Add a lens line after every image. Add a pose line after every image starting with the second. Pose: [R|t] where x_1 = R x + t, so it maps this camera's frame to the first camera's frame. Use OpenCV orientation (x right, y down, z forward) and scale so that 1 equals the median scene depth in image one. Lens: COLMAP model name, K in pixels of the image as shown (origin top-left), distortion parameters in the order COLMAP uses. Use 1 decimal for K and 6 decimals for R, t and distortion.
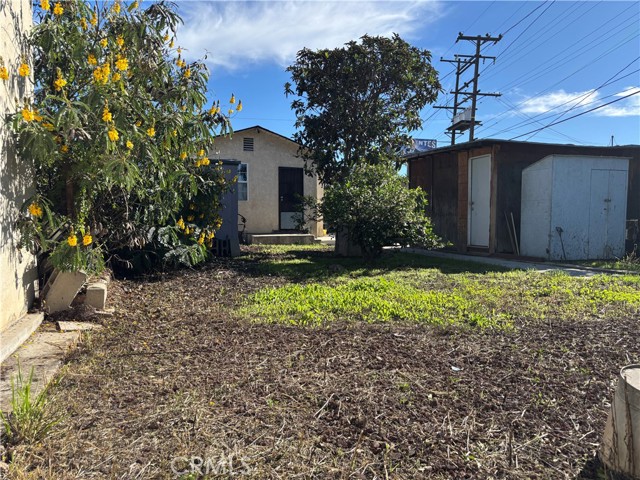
lens RADIAL K [[493.3, 0, 318.6], [0, 493.3, 238.7], [0, 0, 1]] dist [0.057367, -0.057673]
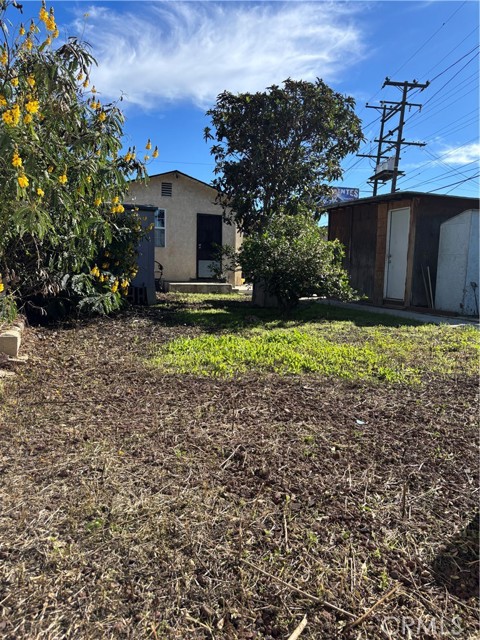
lens RADIAL K [[493.3, 0, 246.2], [0, 493.3, 321.6], [0, 0, 1]] dist [0.057367, -0.057673]
pose [[0.999580, 0.021607, 0.019322, 0.005301], [-0.022909, 0.997290, 0.069919, -0.005101], [-0.017759, -0.070332, 0.997366, -0.003148]]
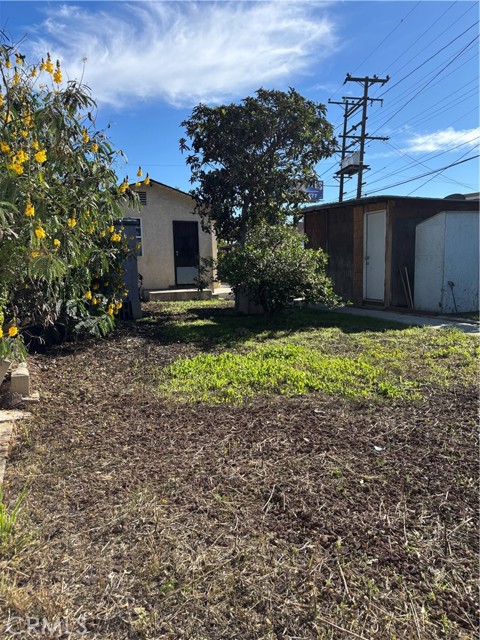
lens RADIAL K [[492.3, 0, 240.0], [0, 492.3, 320.0], [0, 0, 1]] dist [0.061248, -0.072076]
pose [[0.997627, -0.029145, 0.062385, -0.031629], [0.024502, 0.996961, 0.073948, -0.039366], [-0.064351, -0.072244, 0.995309, -0.014053]]
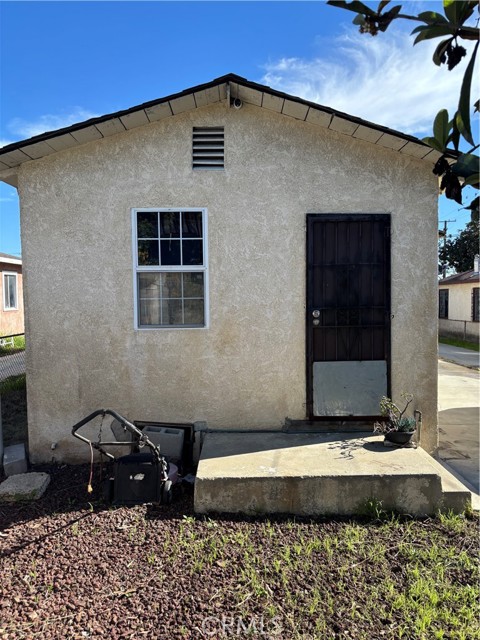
lens RADIAL K [[493.3, 0, 246.2], [0, 493.3, 321.6], [0, 0, 1]] dist [0.057367, -0.057673]
pose [[0.947873, 0.001032, -0.318646, -0.040897], [0.000144, 0.999993, 0.003669, -0.176771], [0.318648, -0.003524, 0.947867, 1.532698]]
